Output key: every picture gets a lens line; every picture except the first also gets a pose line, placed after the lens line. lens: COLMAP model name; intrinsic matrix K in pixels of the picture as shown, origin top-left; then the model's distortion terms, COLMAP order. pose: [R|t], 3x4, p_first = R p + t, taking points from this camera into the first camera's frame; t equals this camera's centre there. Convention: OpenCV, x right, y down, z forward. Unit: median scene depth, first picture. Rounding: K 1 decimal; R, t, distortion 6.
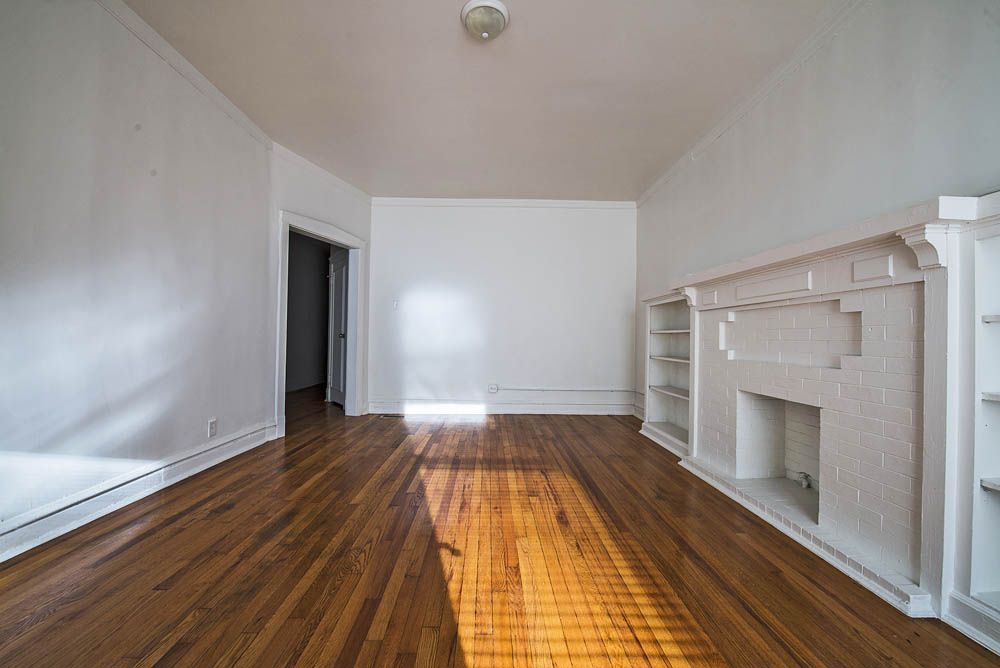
lens RADIAL K [[399.7, 0, 498.2], [0, 399.7, 333.9], [0, 0, 1]] dist [-0.014341, -0.003403]
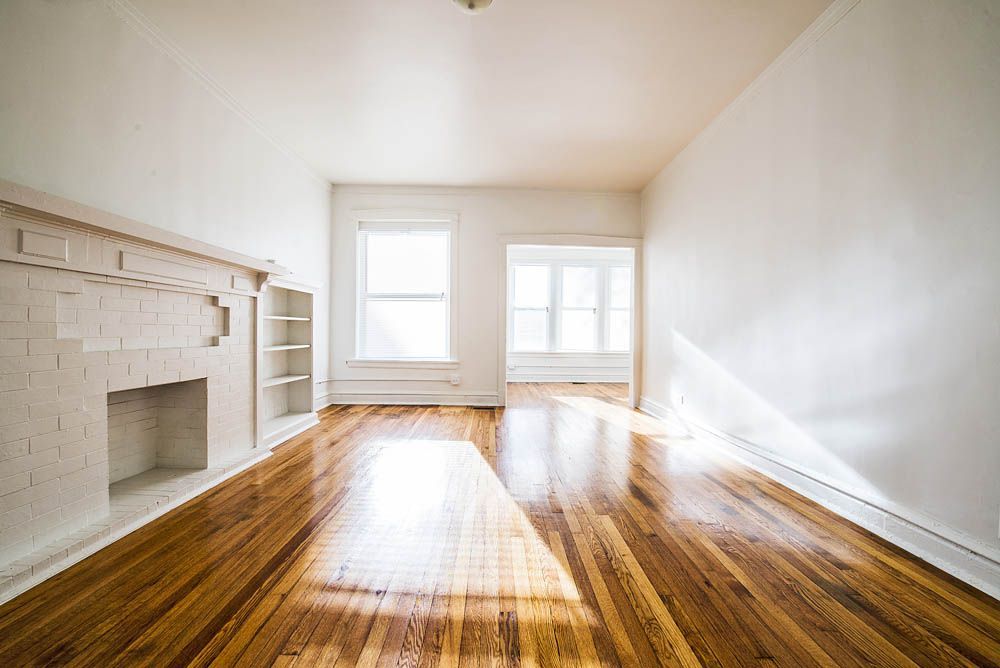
lens RADIAL K [[399.7, 0, 498.2], [0, 399.7, 333.9], [0, 0, 1]] dist [-0.014341, -0.003403]
pose [[-0.999716, -0.022749, 0.007129, -0.127466], [-0.022776, 0.999734, -0.003686, 0.023905], [-0.007043, -0.003847, -0.999968, 2.041367]]
